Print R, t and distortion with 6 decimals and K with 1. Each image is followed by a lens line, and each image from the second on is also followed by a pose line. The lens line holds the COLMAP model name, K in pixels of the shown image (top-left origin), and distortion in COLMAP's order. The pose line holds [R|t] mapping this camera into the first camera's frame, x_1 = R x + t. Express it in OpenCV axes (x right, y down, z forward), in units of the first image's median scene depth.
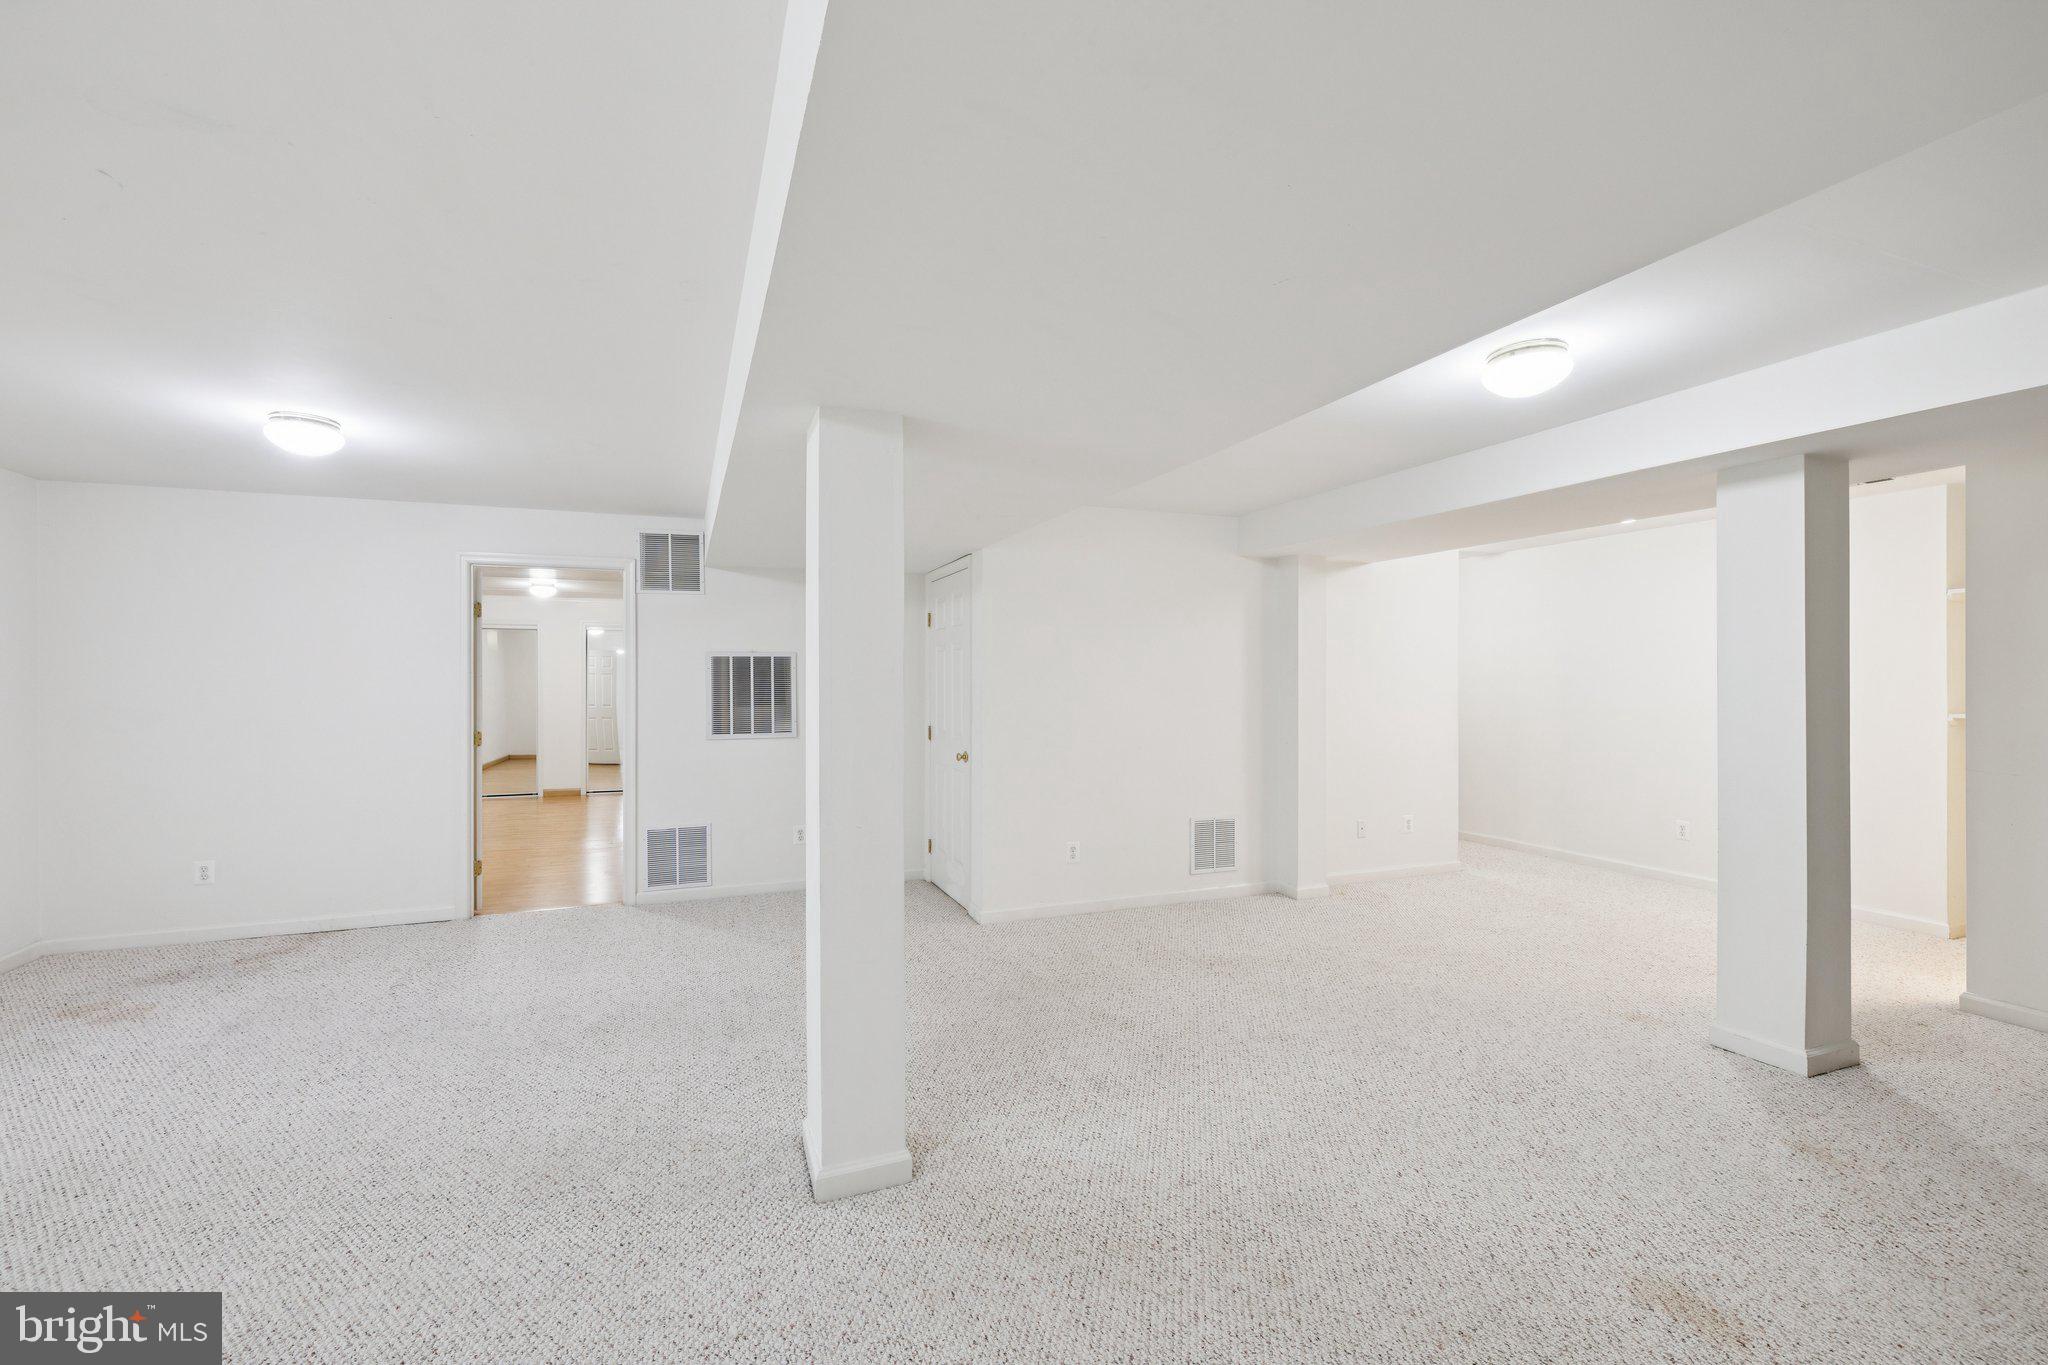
lens RADIAL K [[868.5, 0, 1014.0], [0, 868.5, 678.3], [0, 0, 1]] dist [0.000439, 0.000642]
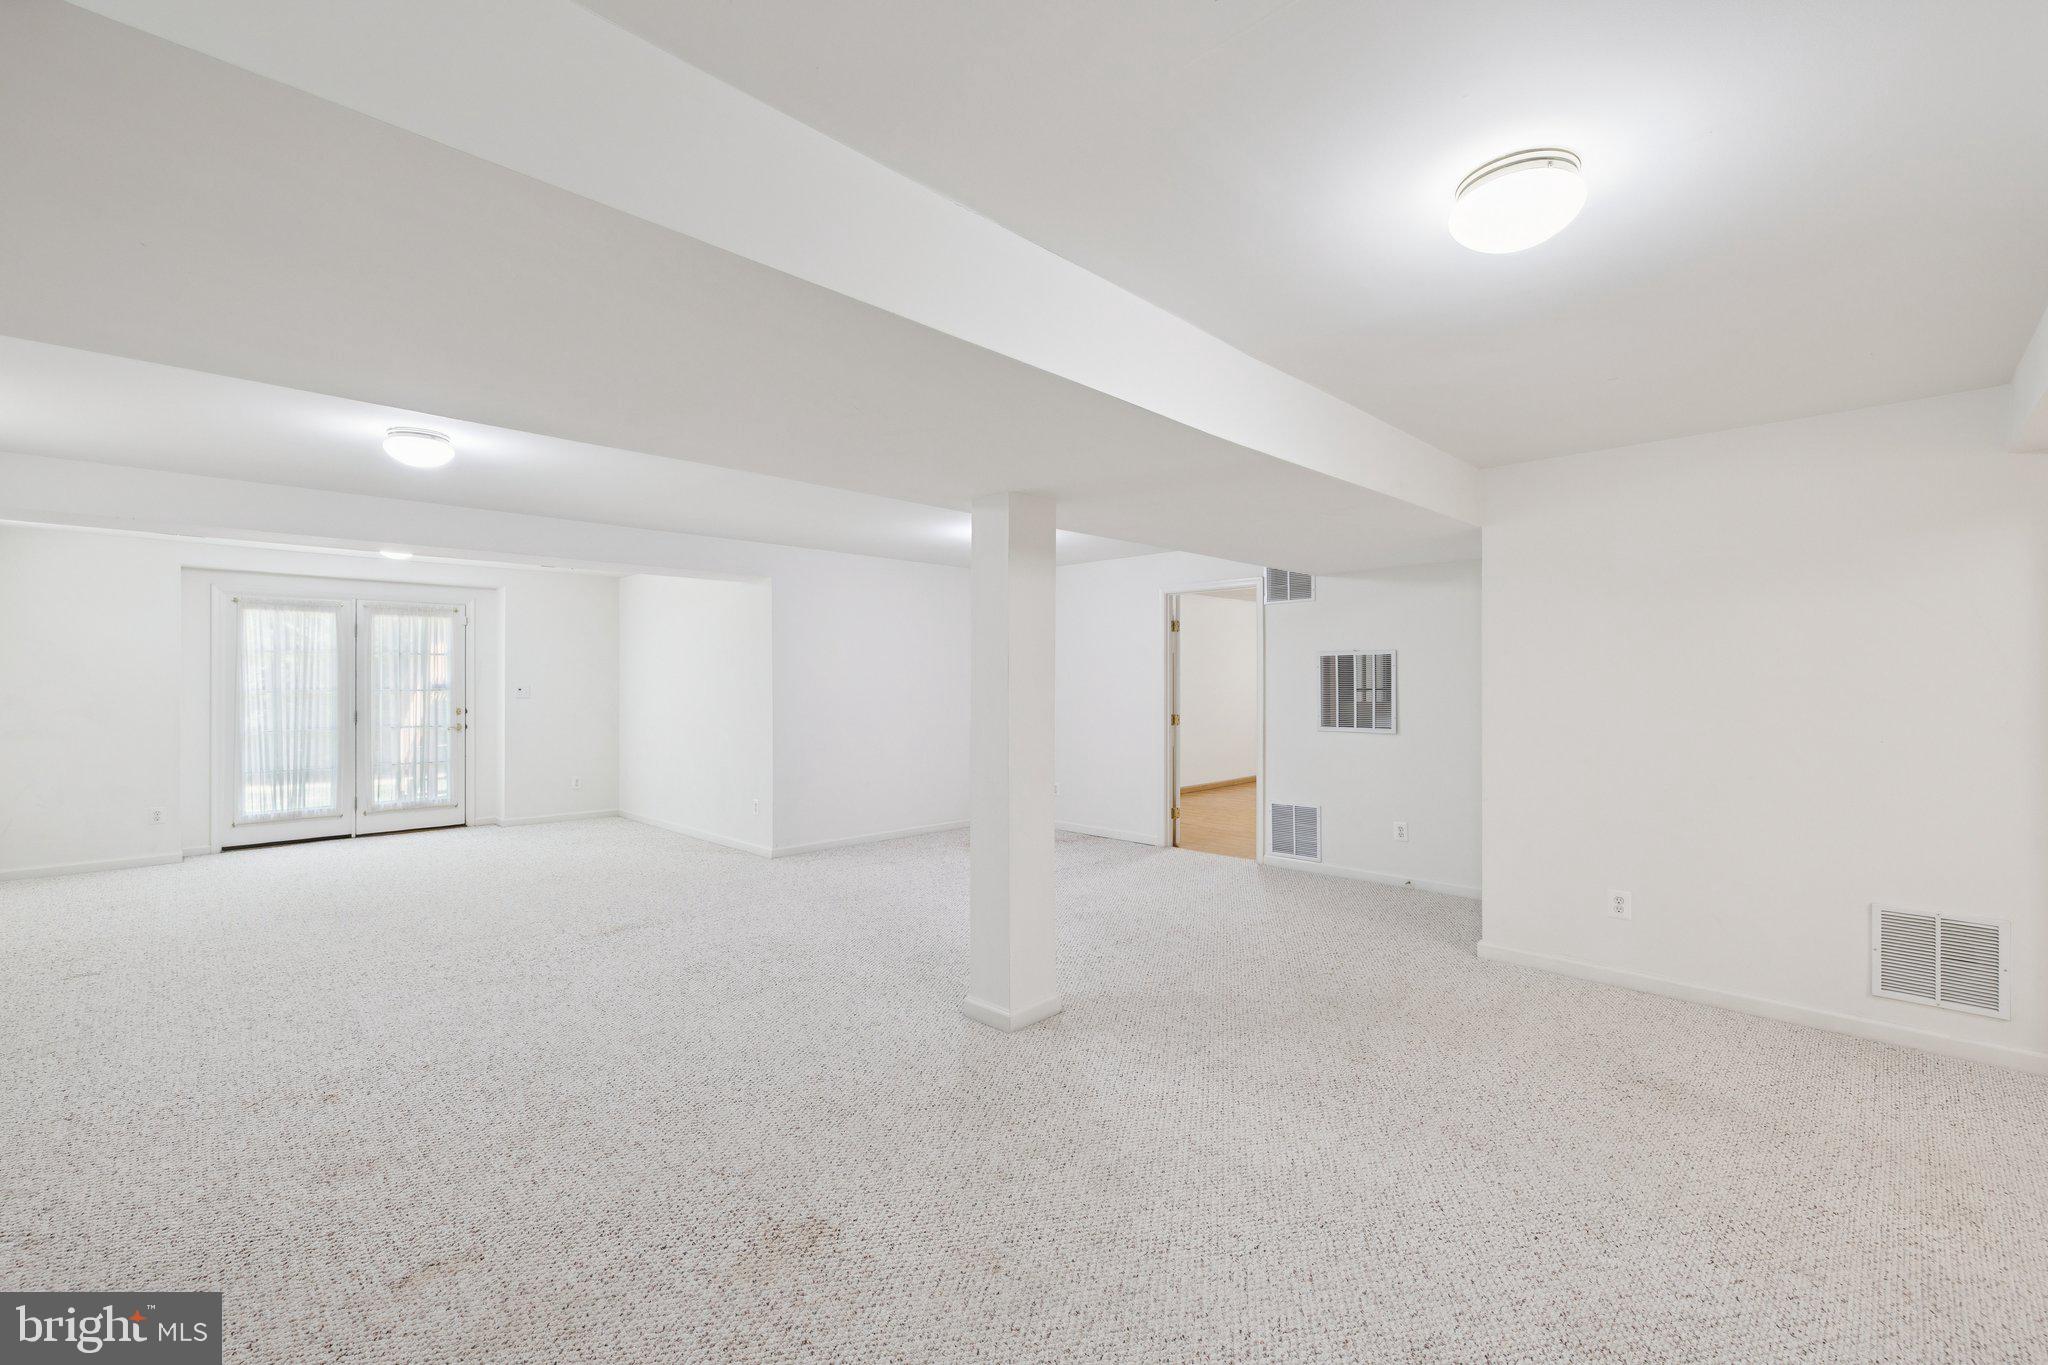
lens RADIAL K [[868.5, 0, 1015.6], [0, 868.5, 677.9], [0, 0, 1]] dist [0.000439, 0.000642]
pose [[0.407729, 0.003273, -0.913097, 0.514847], [-0.003800, 0.999991, 0.001888, 0.002517], [0.913095, 0.002700, 0.407738, 0.194650]]
